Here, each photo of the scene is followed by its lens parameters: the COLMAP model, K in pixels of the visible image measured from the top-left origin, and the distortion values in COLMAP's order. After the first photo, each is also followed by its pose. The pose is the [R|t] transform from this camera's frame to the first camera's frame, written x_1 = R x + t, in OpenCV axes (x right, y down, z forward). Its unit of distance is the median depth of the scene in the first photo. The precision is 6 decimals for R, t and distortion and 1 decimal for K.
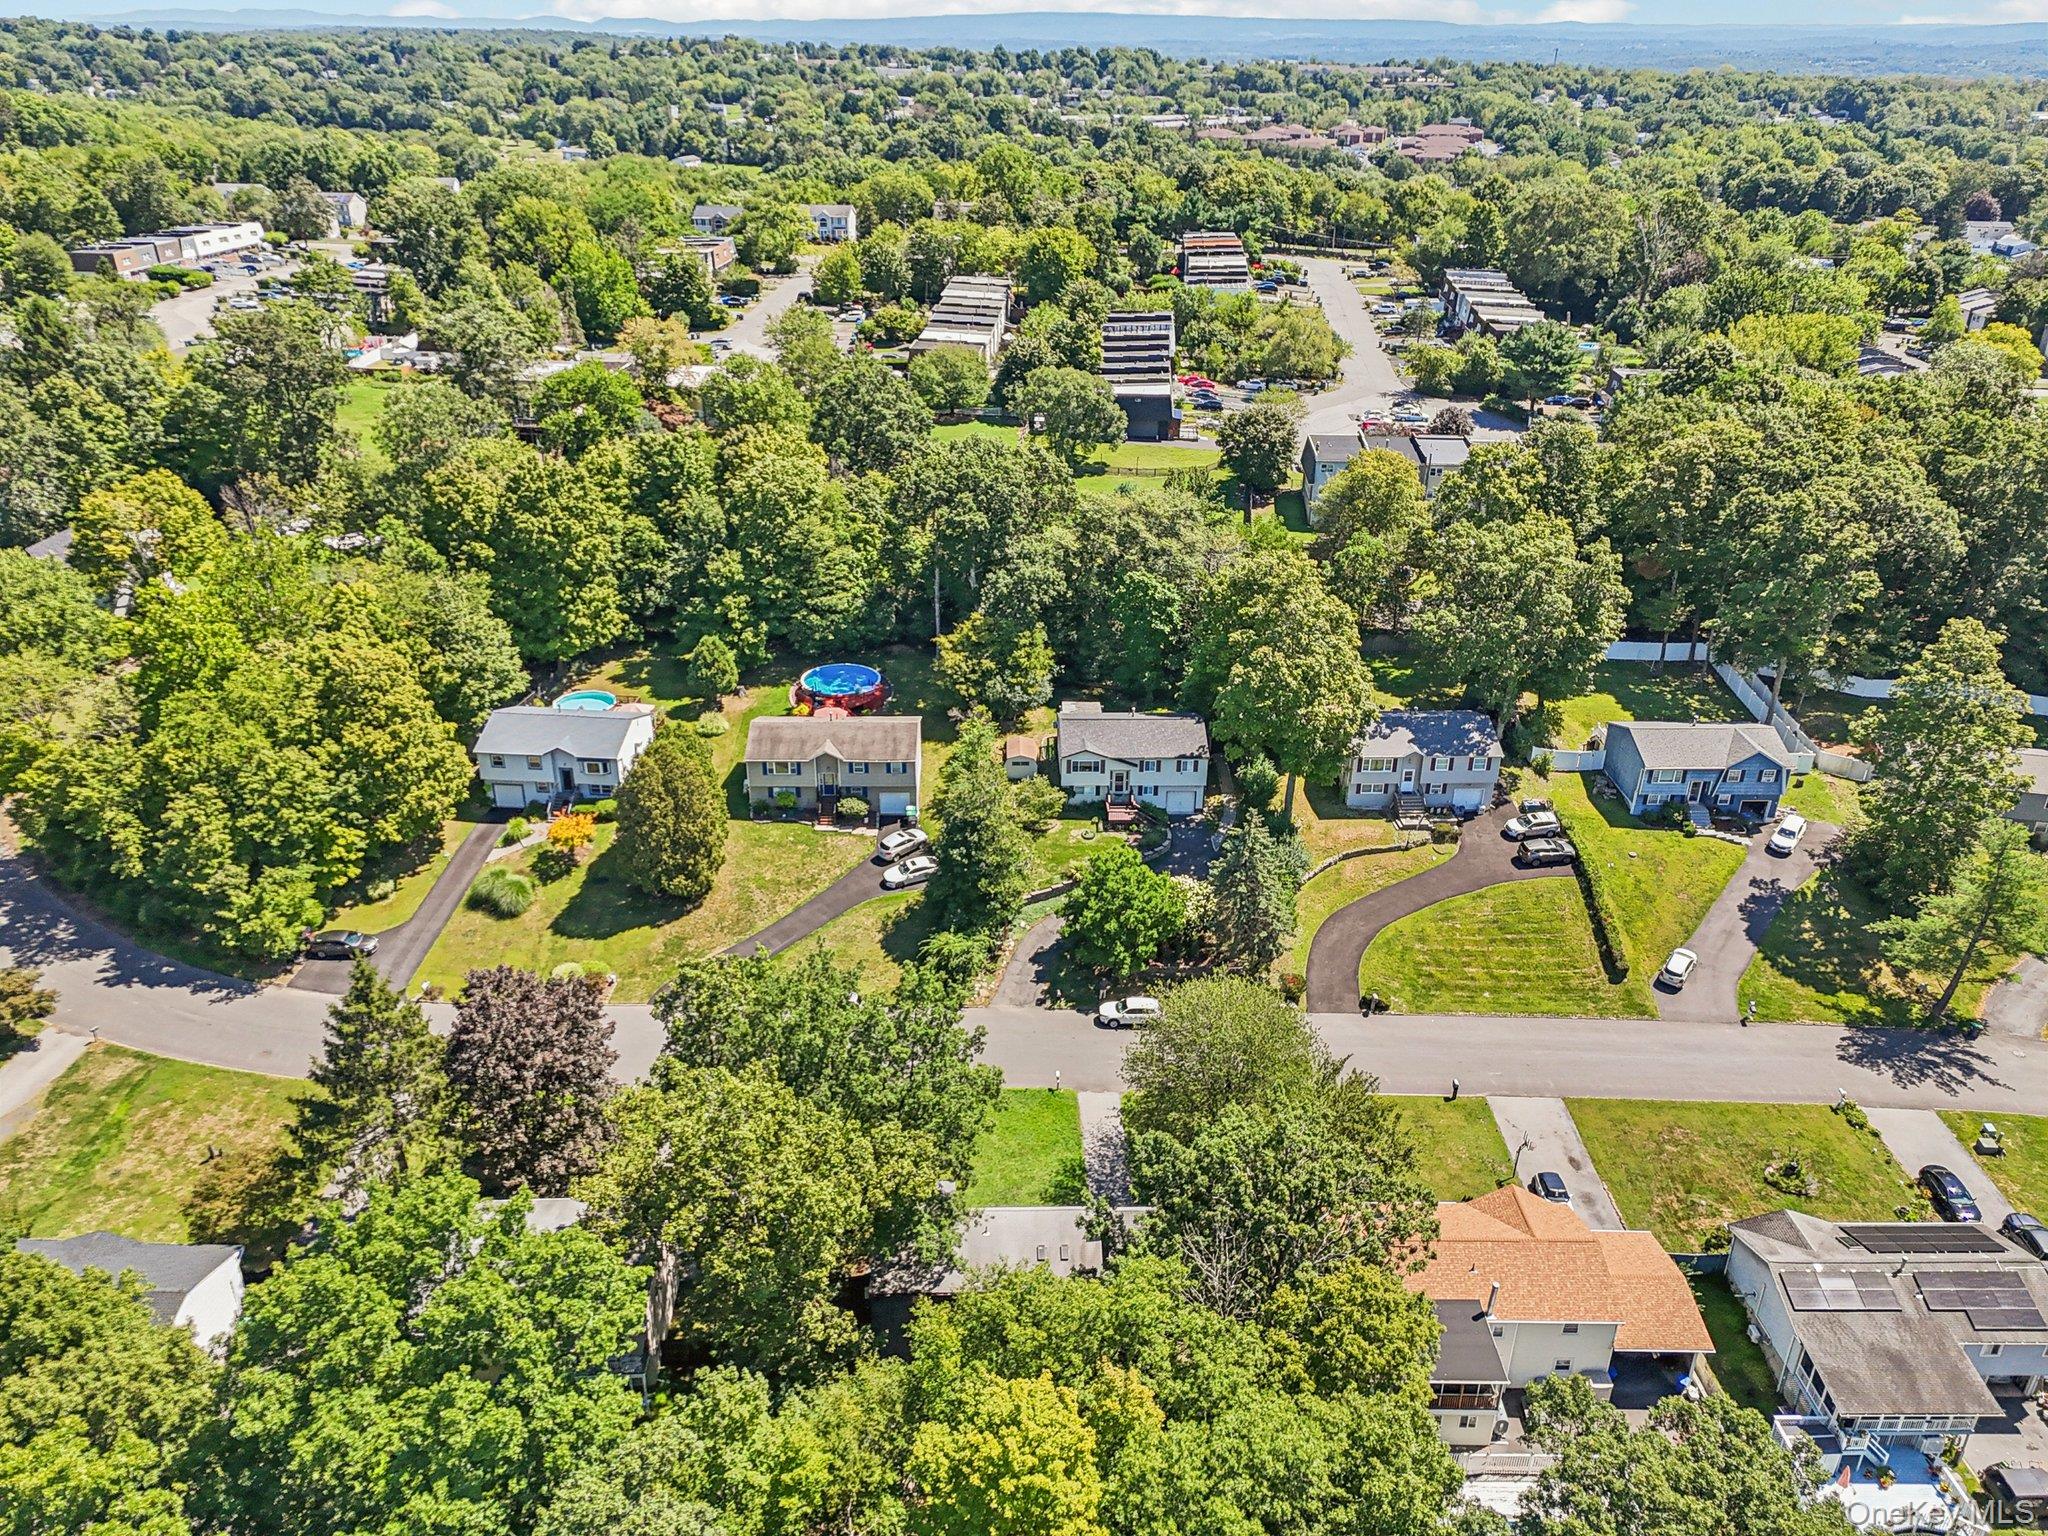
lens RADIAL K [[1421.1, 0, 1022.8], [0, 1421.1, 744.2], [0, 0, 1]] dist [0.051129, -0.035103]
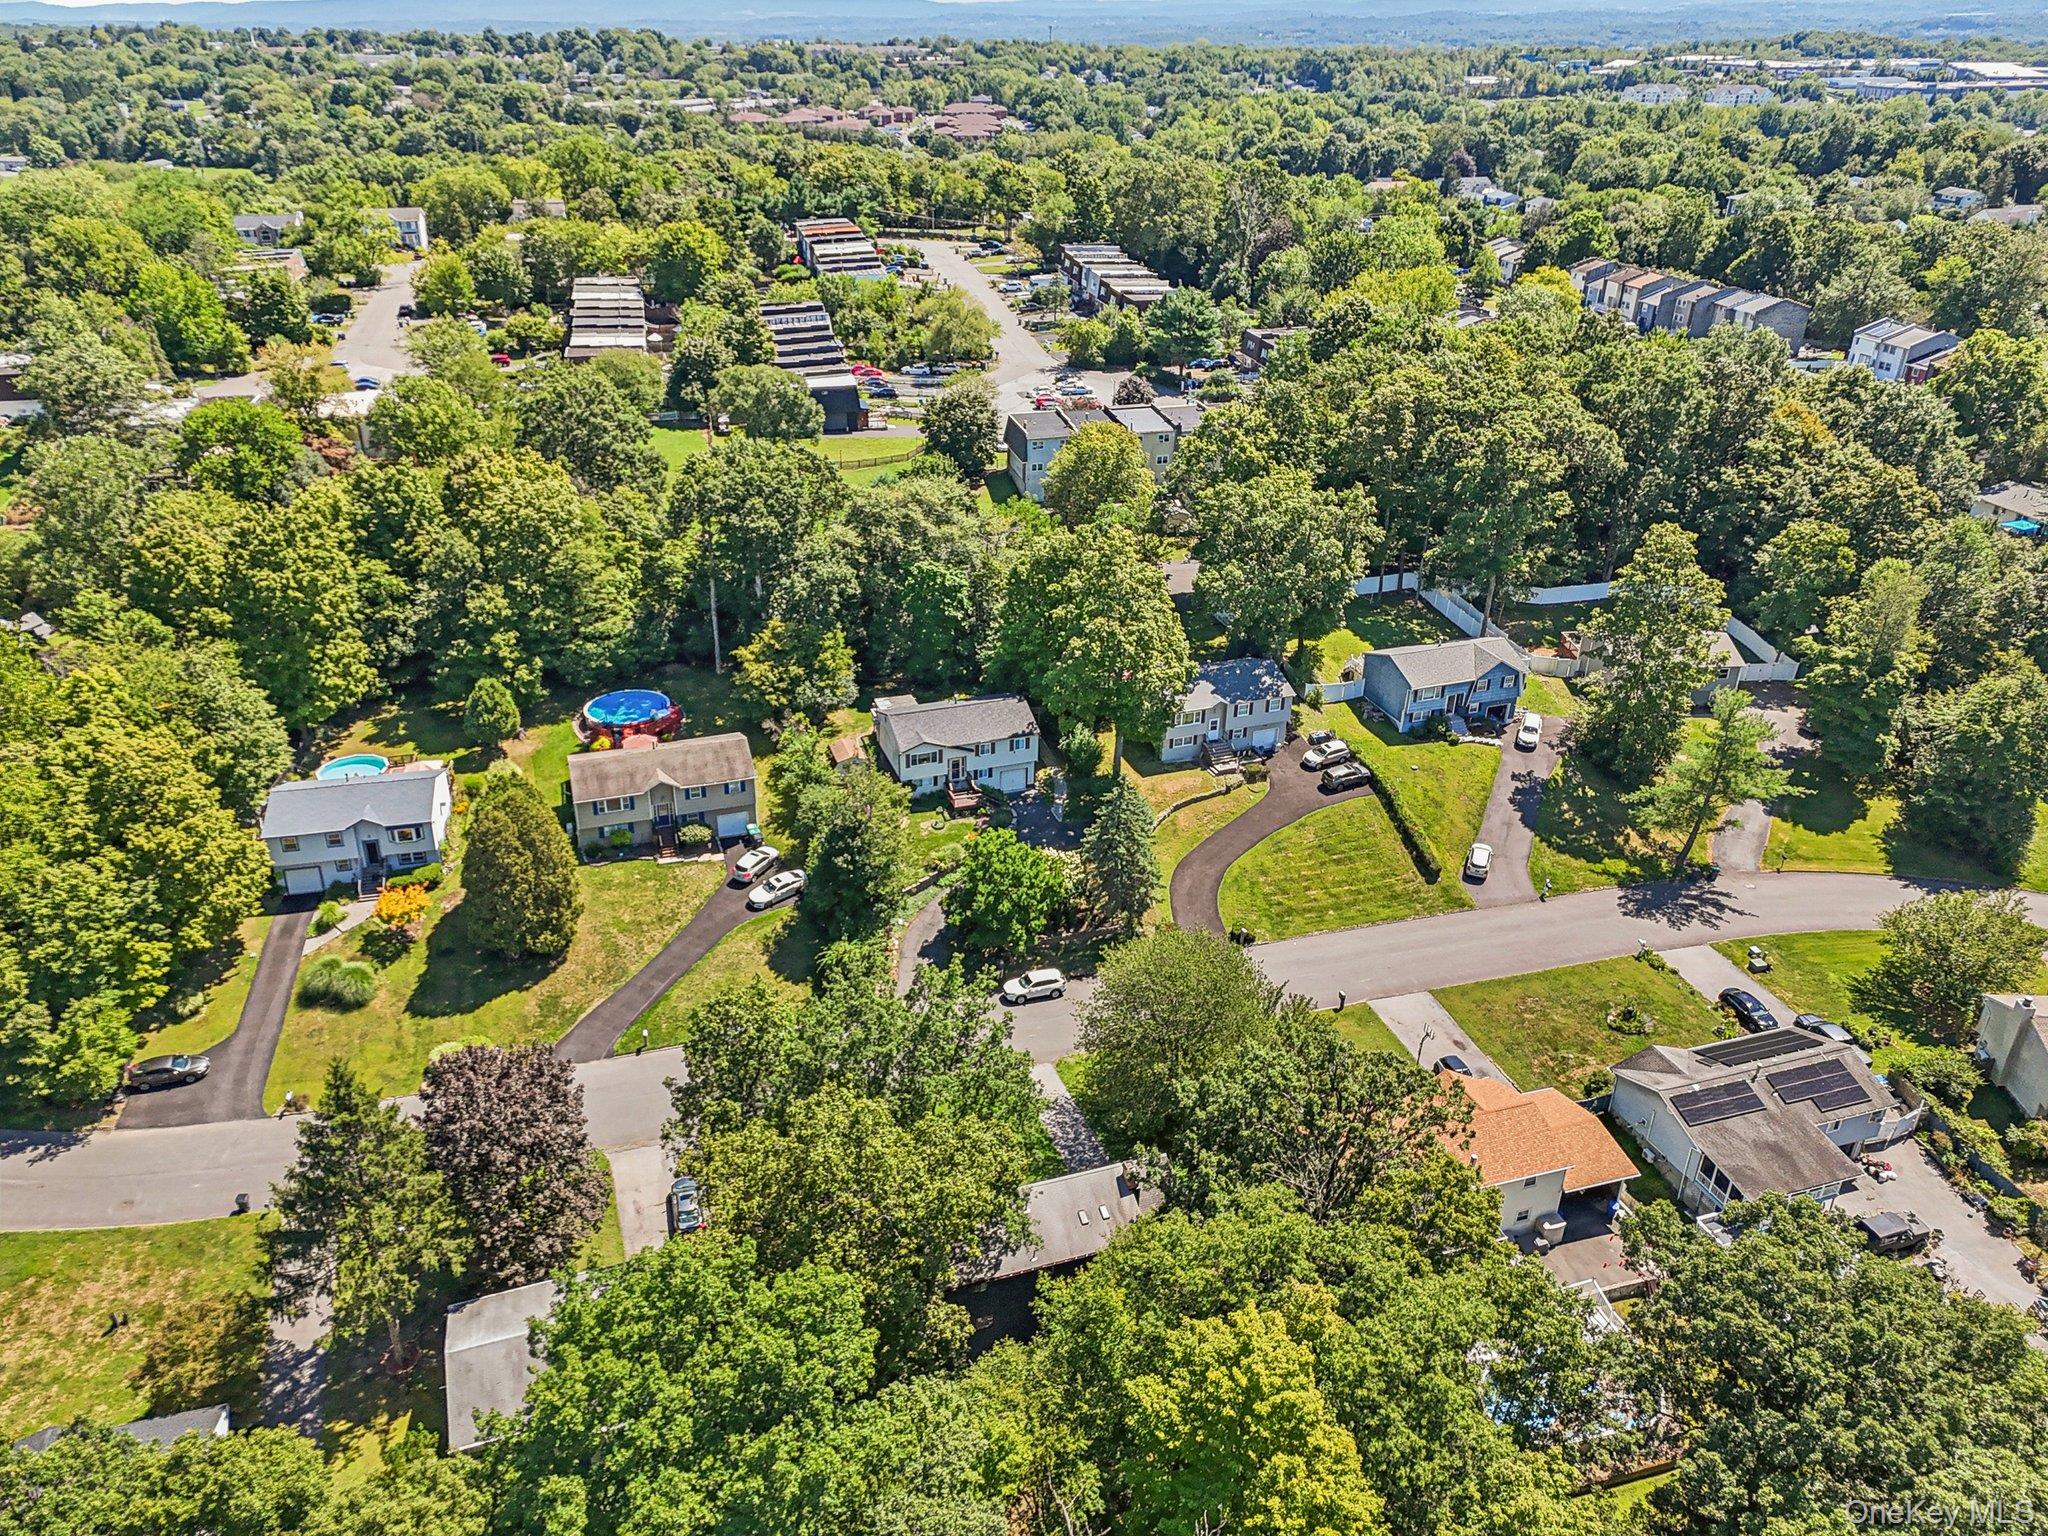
lens RADIAL K [[1426.7, 0, 1024.0], [0, 1426.7, 768.0], [0, 0, 1]] dist [0.051128, -0.037007]
pose [[0.960748, -0.143010, 0.237723, -0.121260], [0.137795, 0.989712, 0.038498, -0.006366], [-0.240783, -0.004230, 0.970570, 0.002587]]
